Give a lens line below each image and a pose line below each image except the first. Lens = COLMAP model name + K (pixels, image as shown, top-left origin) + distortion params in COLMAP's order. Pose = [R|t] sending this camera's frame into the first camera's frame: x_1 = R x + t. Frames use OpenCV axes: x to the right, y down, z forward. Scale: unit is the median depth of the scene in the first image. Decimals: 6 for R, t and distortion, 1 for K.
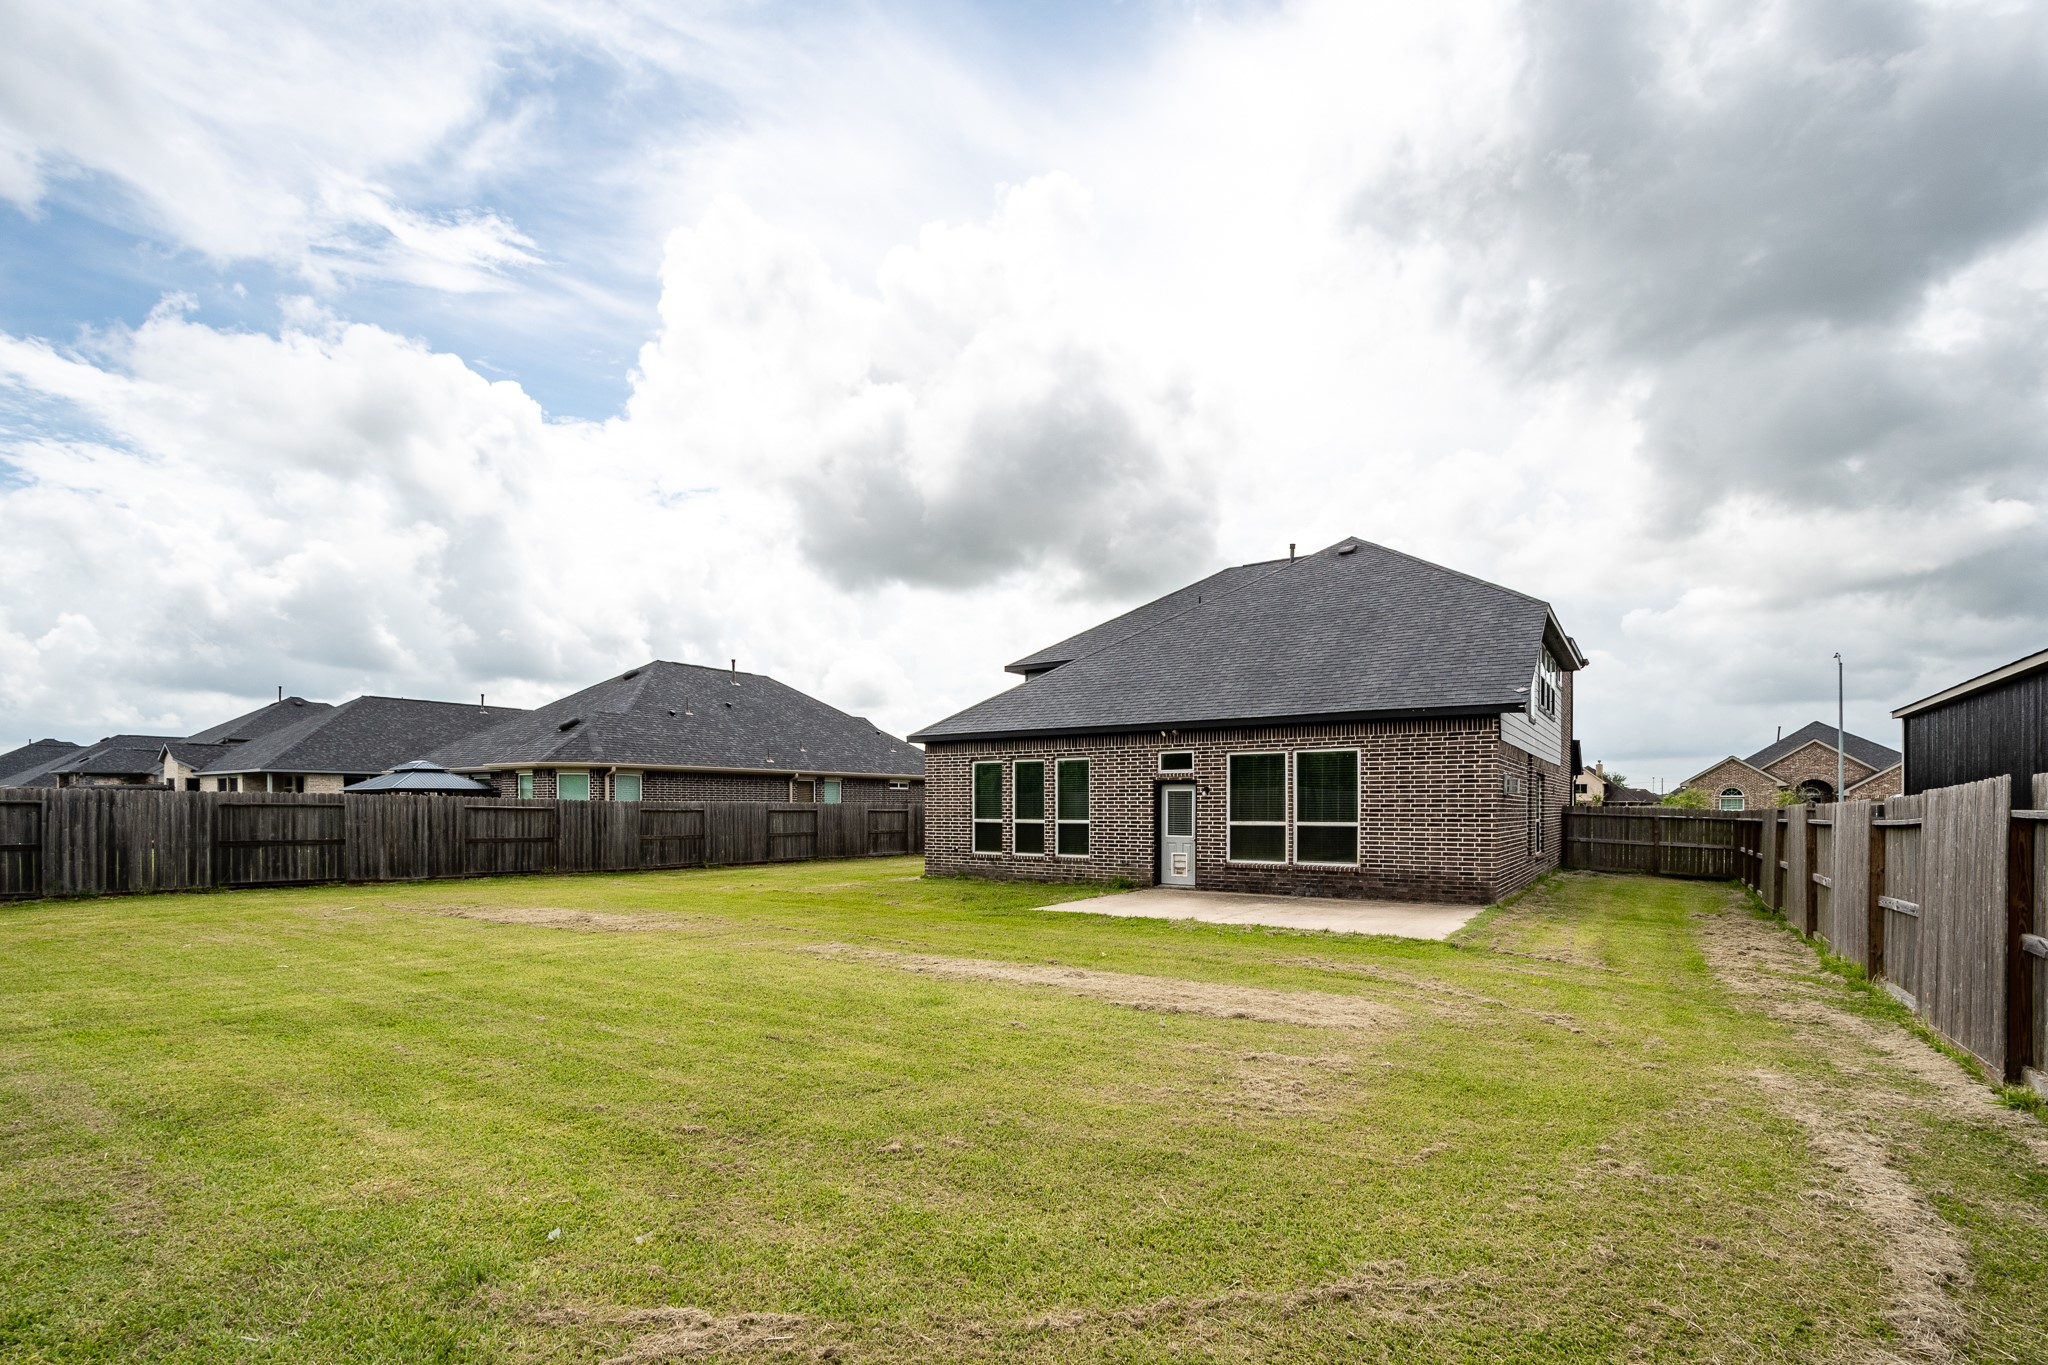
lens RADIAL K [[929.6, 0, 1050.1], [0, 929.6, 822.4], [0, 0, 1]] dist [0.000262, -0.000134]
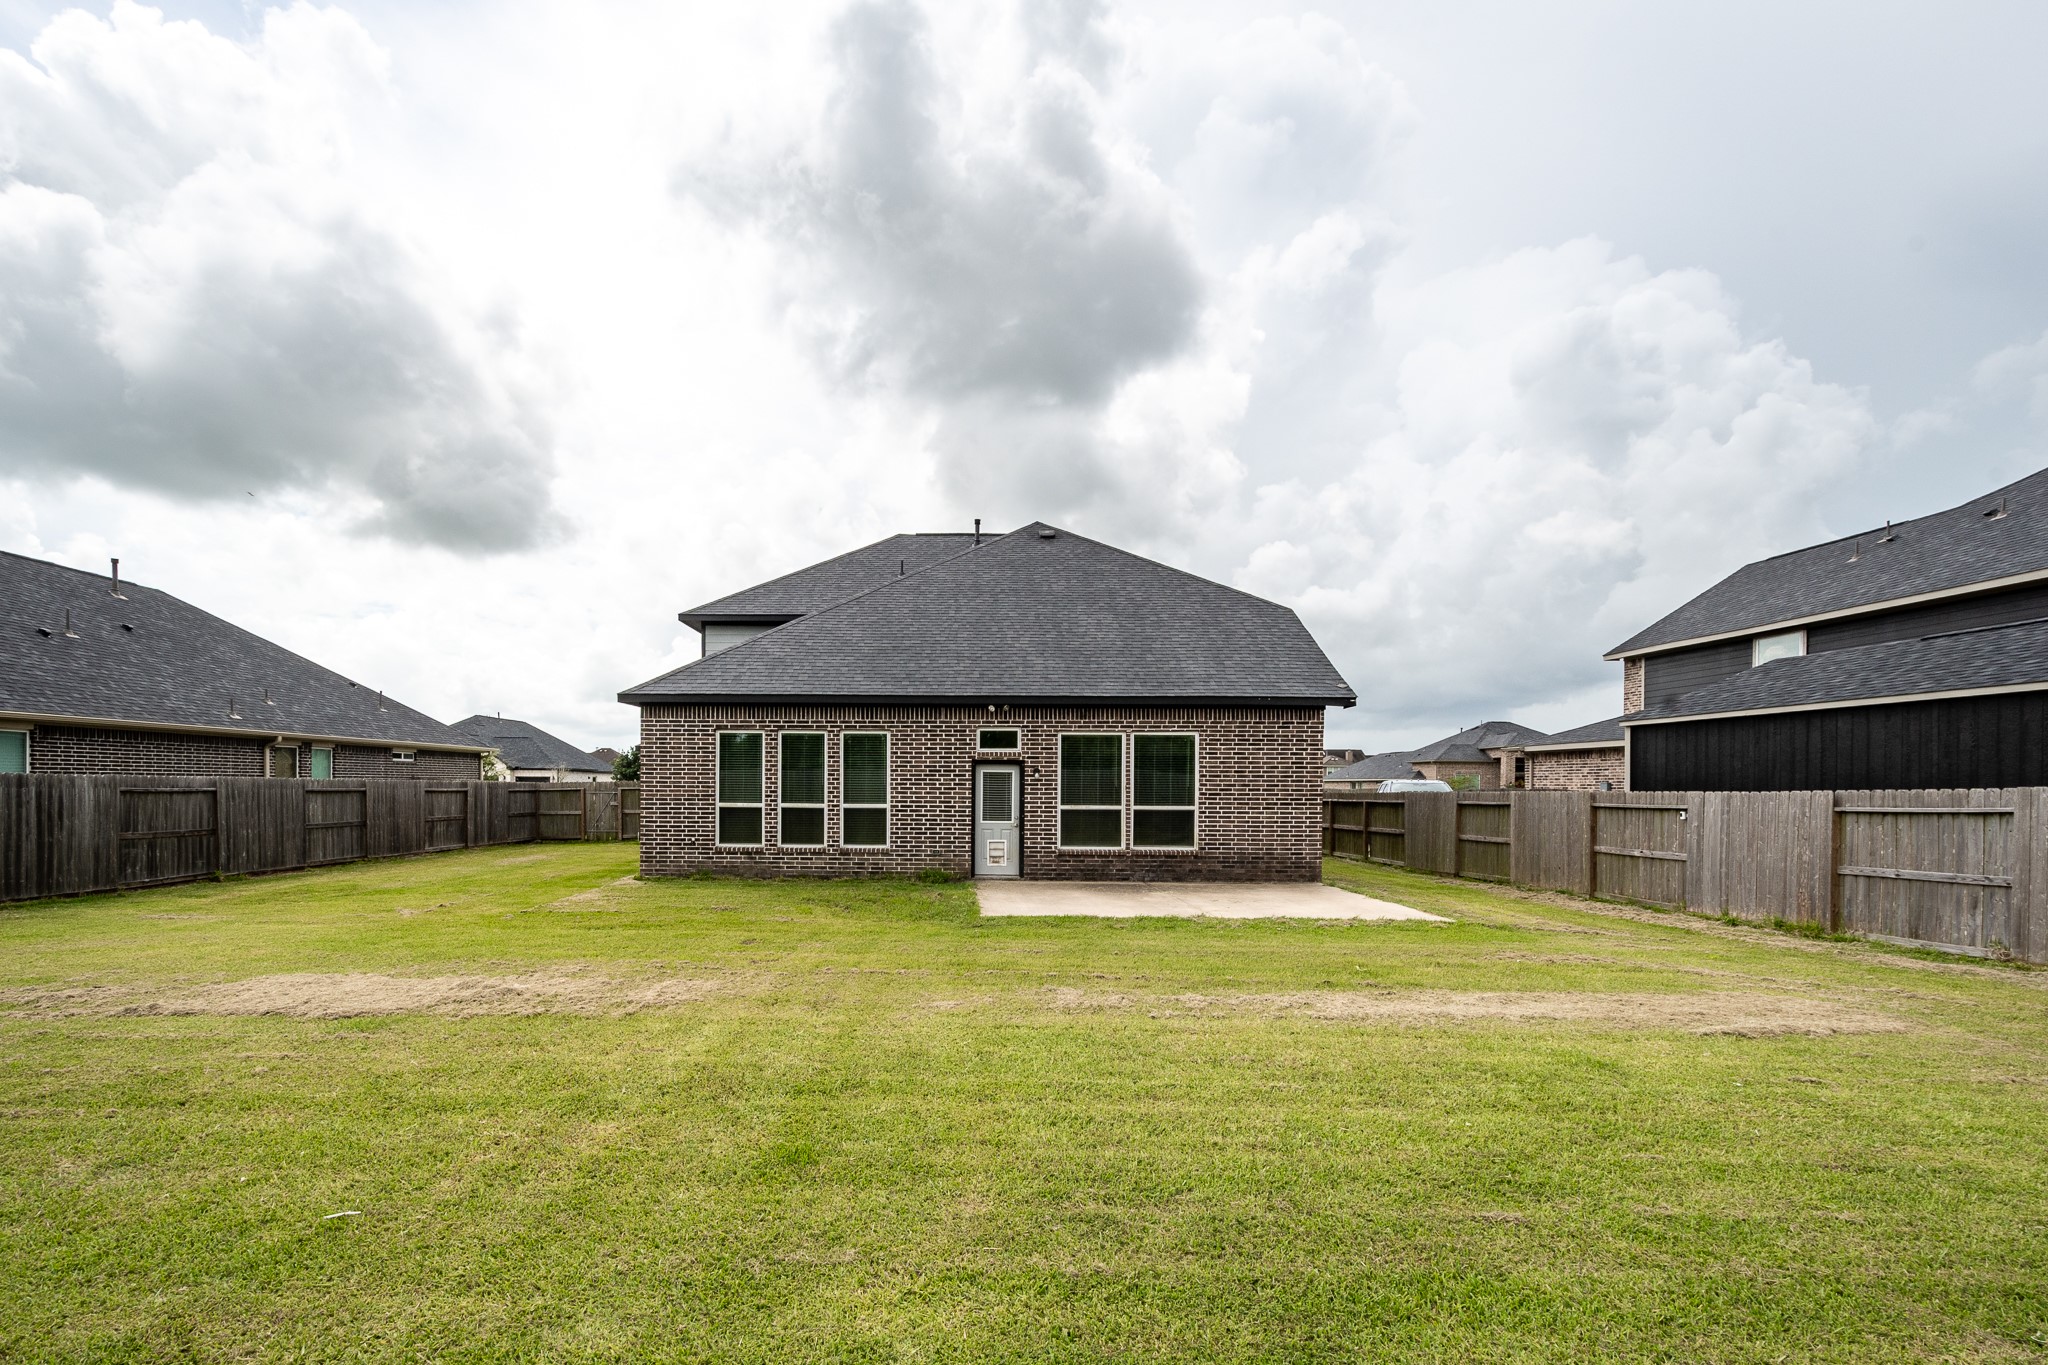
lens RADIAL K [[929.8, 0, 940.9], [0, 929.8, 791.4], [0, 0, 1]] dist [0.000112, -0.000306]
pose [[0.845232, 0.001004, 0.534399, -0.386665], [0.003214, 0.999971, -0.006963, -0.008387], [-0.534390, 0.007603, 0.845204, 0.256246]]
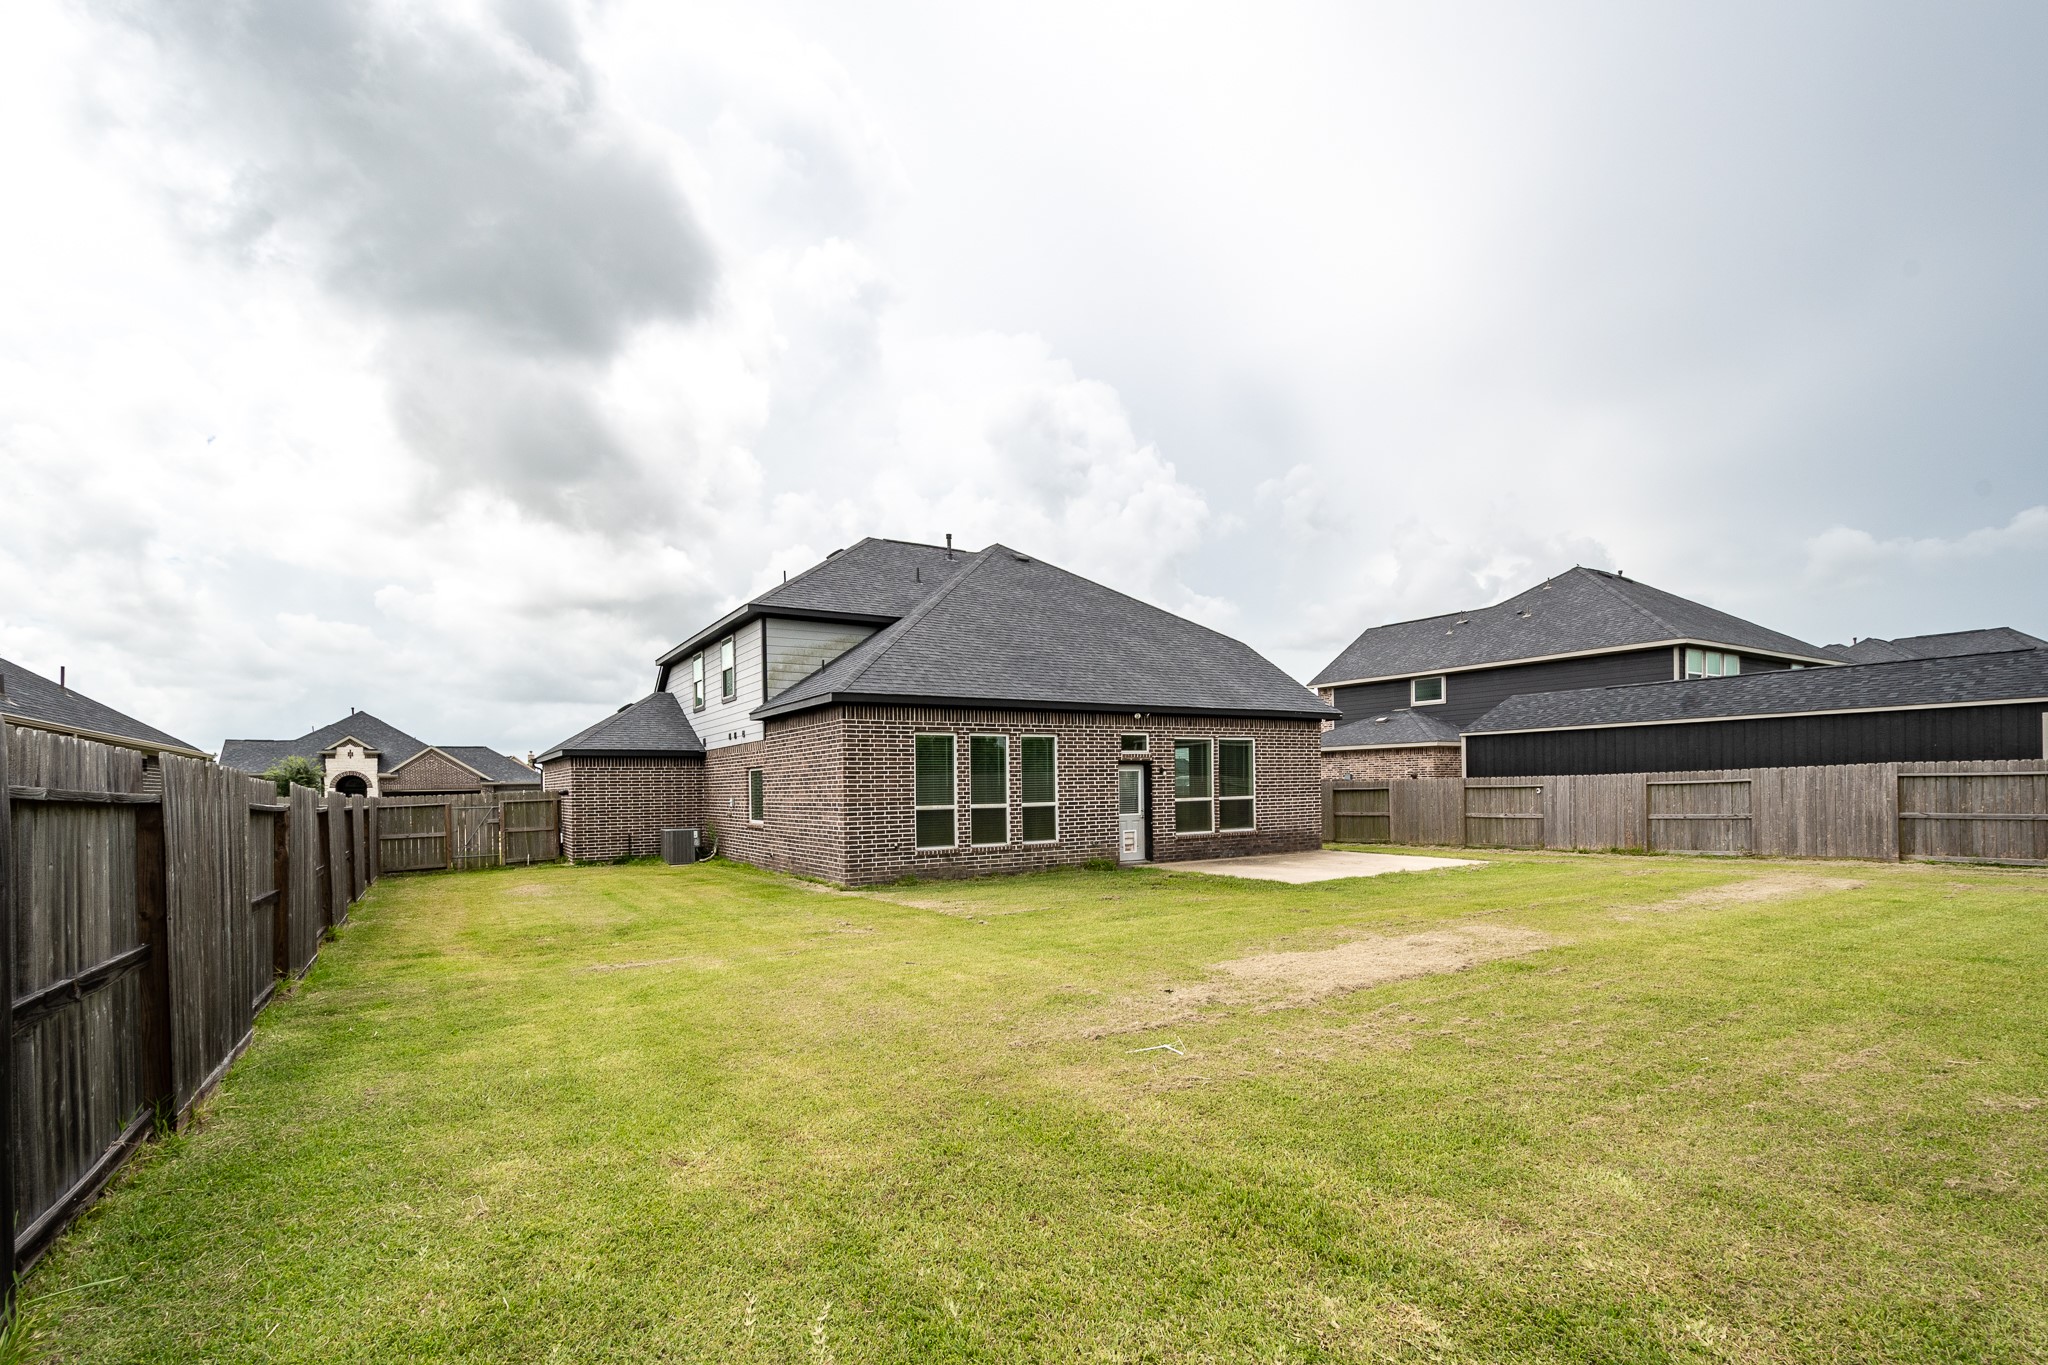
lens RADIAL K [[935.2, 0, 1041.8], [0, 935.2, 787.5], [0, 0, 1]] dist [0.016576, -0.000282]
pose [[0.385509, -0.009840, 0.922652, -0.855511], [0.034140, 0.999411, -0.003606, -0.014520], [-0.922072, 0.032890, 0.385618, 0.672516]]
